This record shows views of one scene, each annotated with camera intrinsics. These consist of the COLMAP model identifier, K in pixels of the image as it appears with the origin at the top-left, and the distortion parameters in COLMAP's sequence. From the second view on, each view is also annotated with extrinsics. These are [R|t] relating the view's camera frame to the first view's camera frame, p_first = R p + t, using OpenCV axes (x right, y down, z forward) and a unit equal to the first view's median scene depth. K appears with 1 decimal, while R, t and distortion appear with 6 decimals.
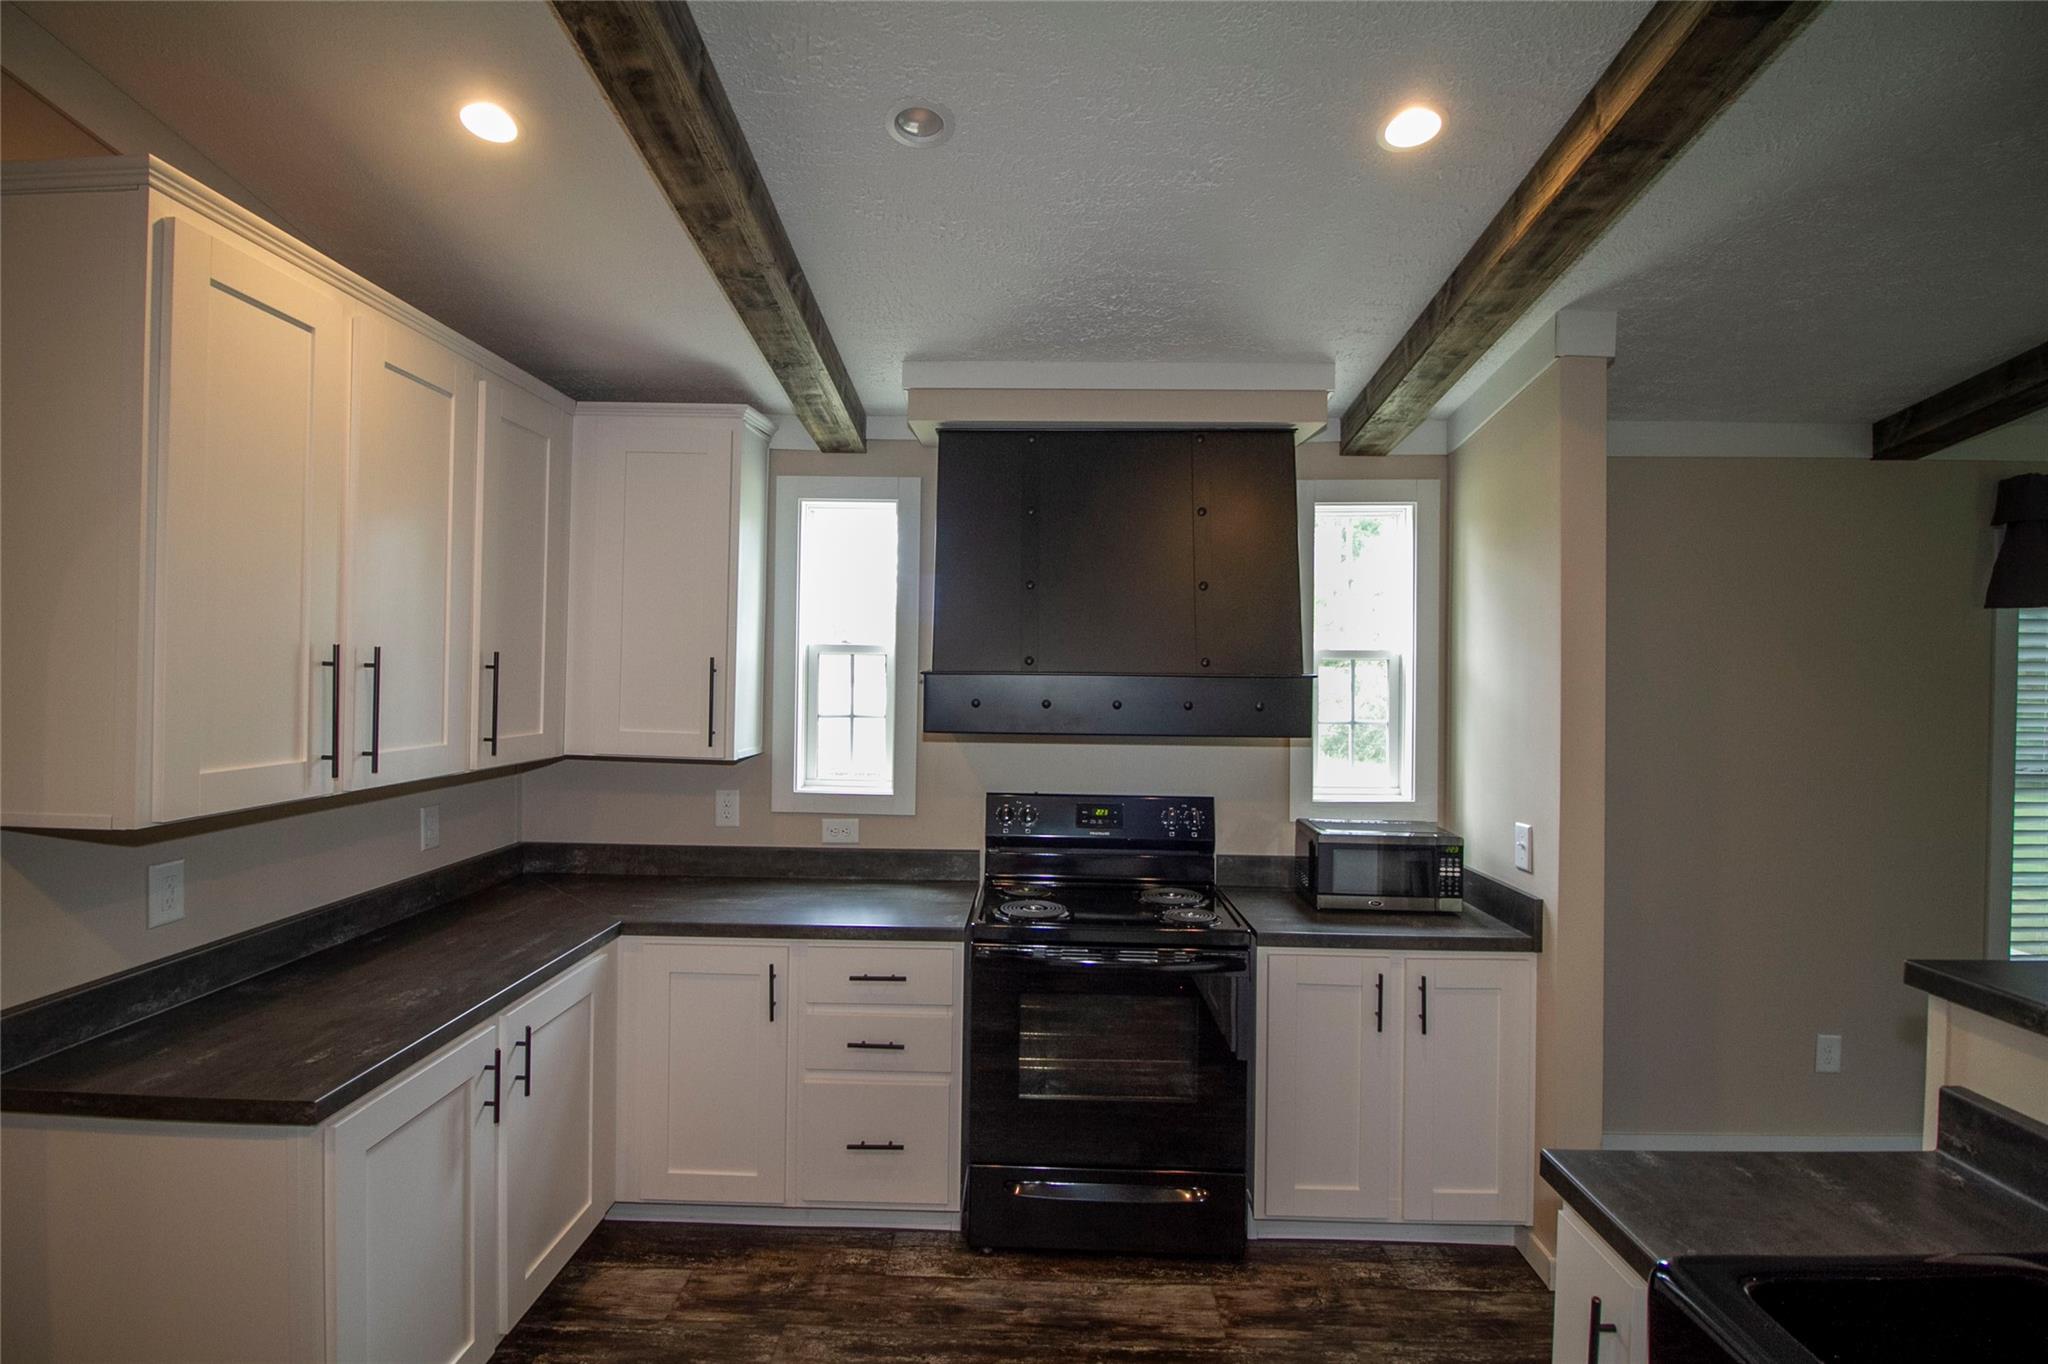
lens RADIAL K [[977.6, 0, 1020.9], [0, 977.6, 672.2], [0, 0, 1]] dist [-0.000528, -0.002140]
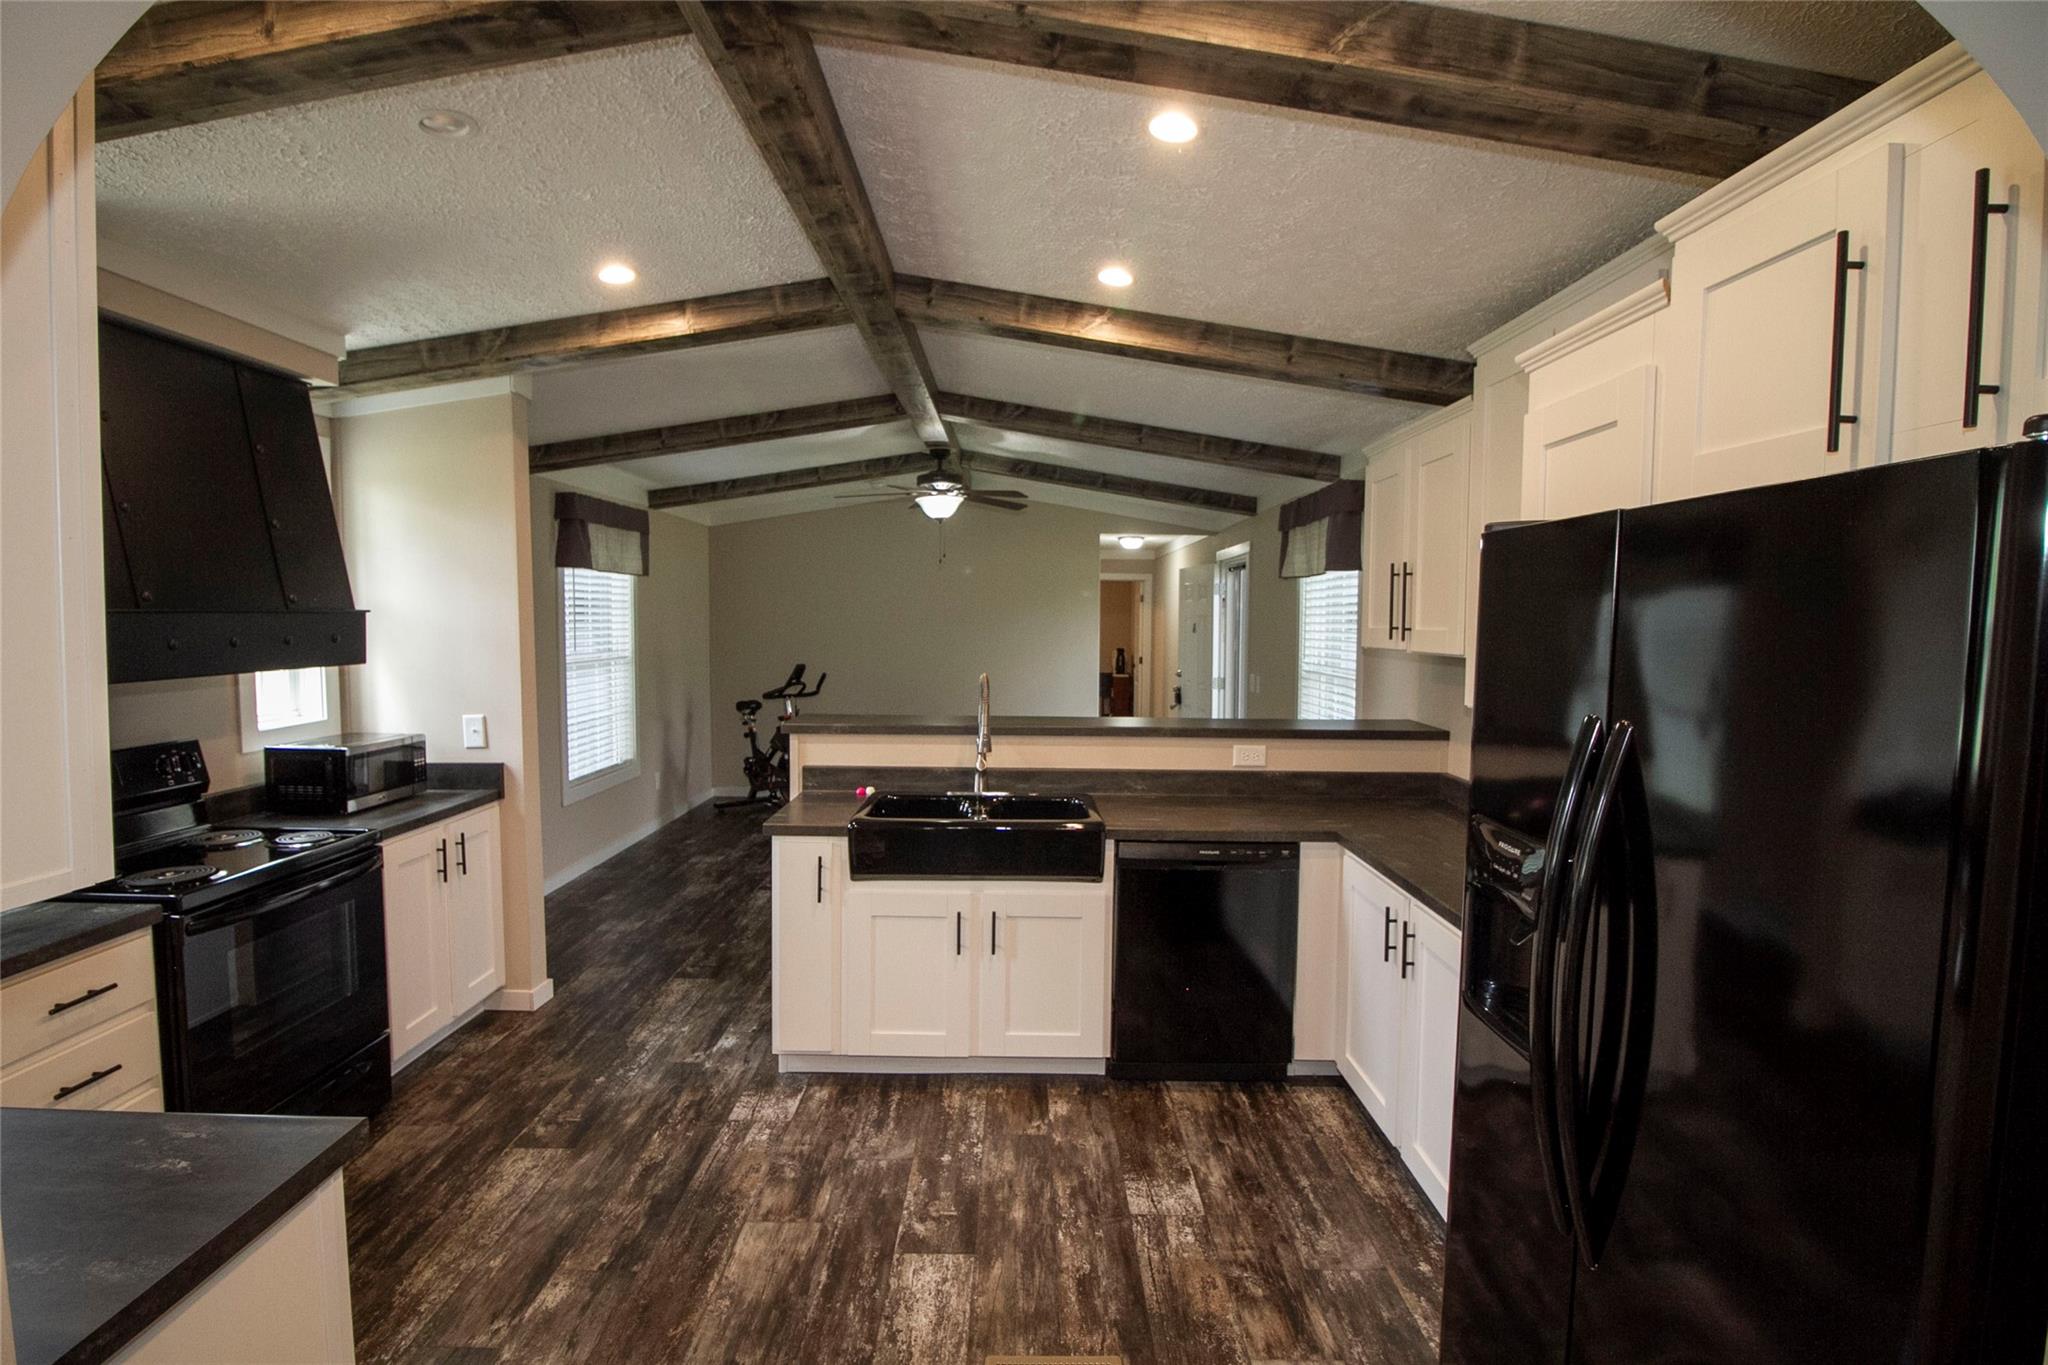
lens RADIAL K [[977.6, 0, 1023.2], [0, 977.6, 681.2], [0, 0, 1]] dist [-0.000528, -0.002140]
pose [[-0.016702, -0.082667, 0.996437, -0.918062], [-0.007256, 0.996560, 0.082555, -0.015514], [-0.999834, -0.005852, -0.017245, 0.245544]]
